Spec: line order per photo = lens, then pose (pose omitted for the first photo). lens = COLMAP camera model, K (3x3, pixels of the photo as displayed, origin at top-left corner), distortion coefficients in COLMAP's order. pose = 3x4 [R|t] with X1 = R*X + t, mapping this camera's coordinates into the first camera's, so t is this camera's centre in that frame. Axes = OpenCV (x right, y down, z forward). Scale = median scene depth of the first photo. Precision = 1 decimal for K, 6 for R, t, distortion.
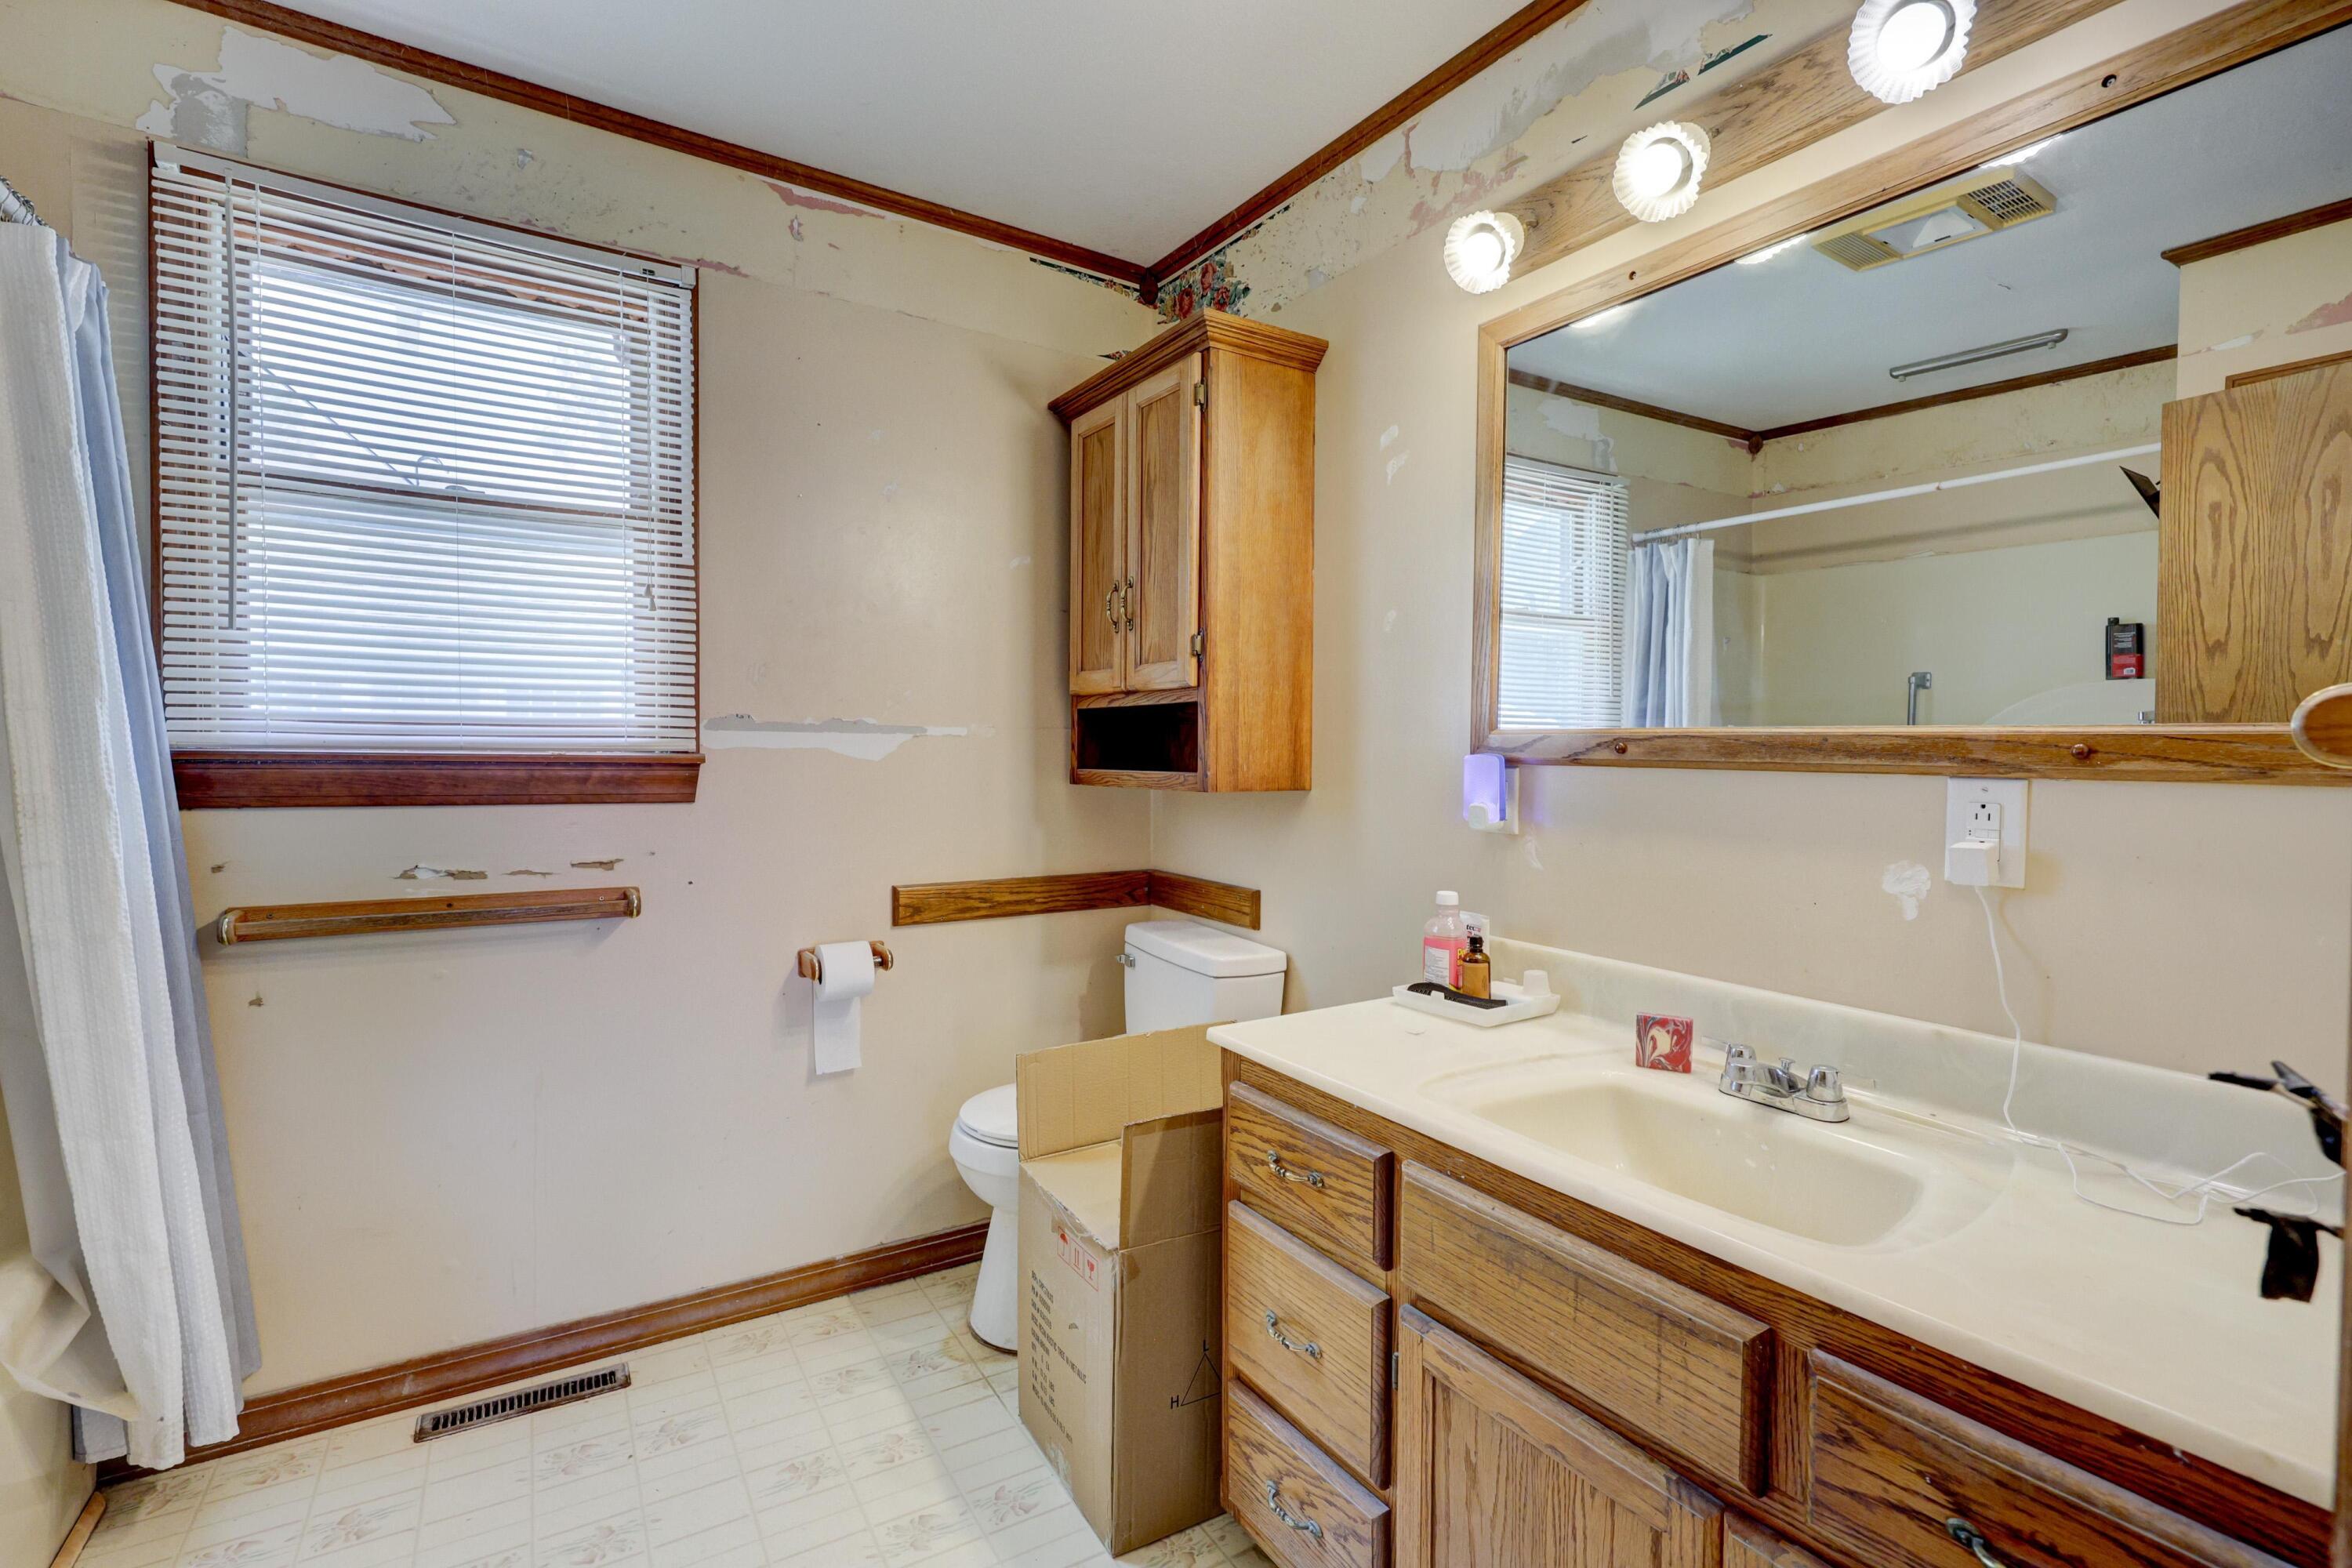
lens RADIAL K [[1079.2, 0, 1172.2], [0, 1079.2, 786.5], [0, 0, 1]] dist [0.009297, -0.000870]
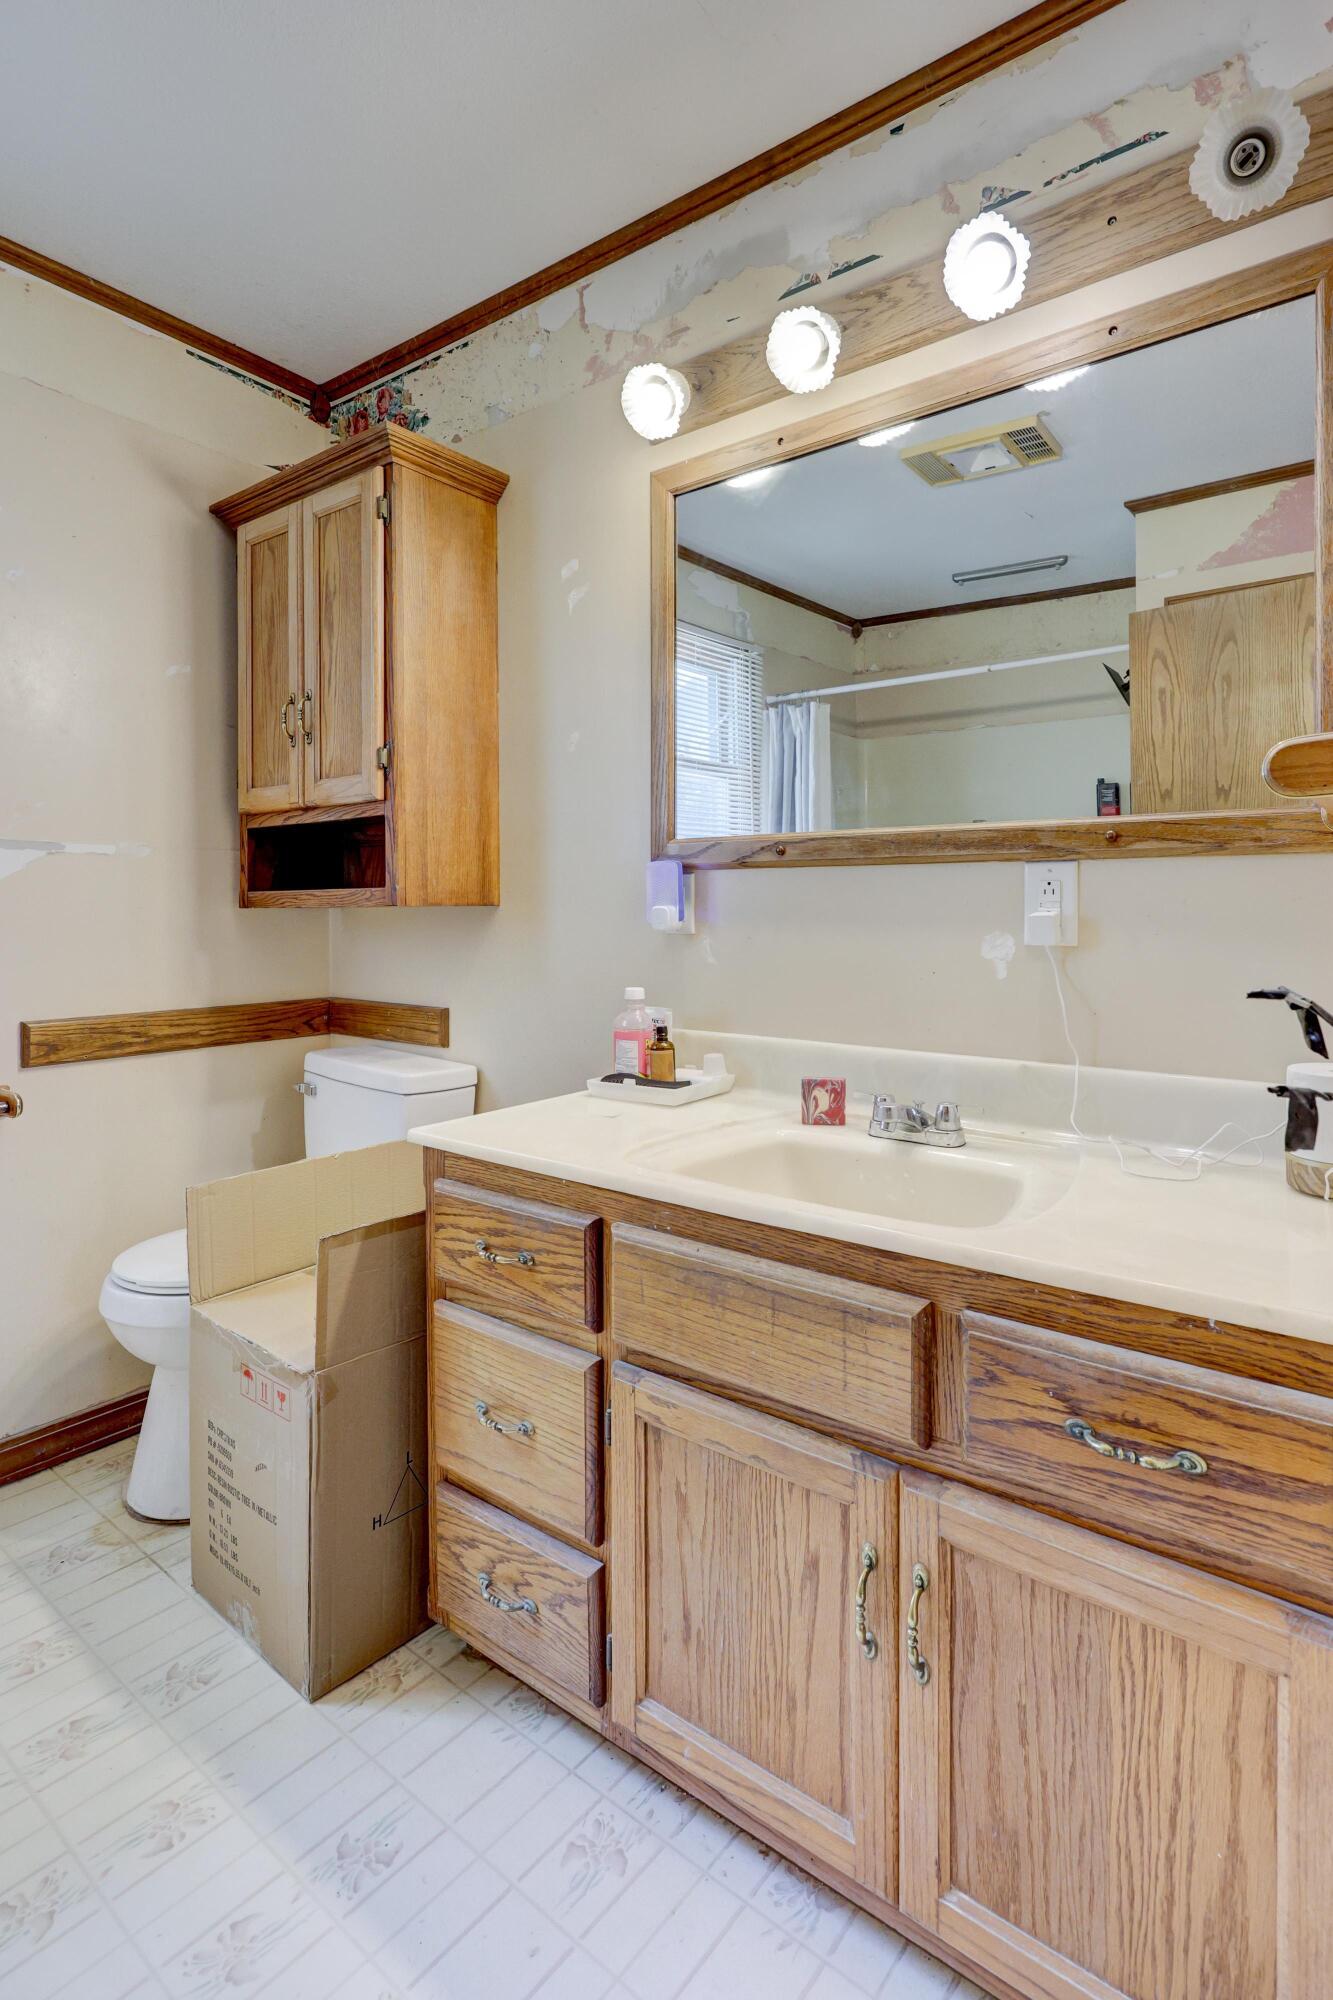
lens RADIAL K [[1009.7, 0, 667.6], [0, 1009.7, 1000.8], [0, 0, 1]] dist [0.006948, 0.001471]
pose [[0.933349, -0.014261, 0.358686, -0.079532], [0.025359, 0.999334, -0.026253, 0.141643], [-0.358072, 0.033599, 0.933089, 0.045517]]
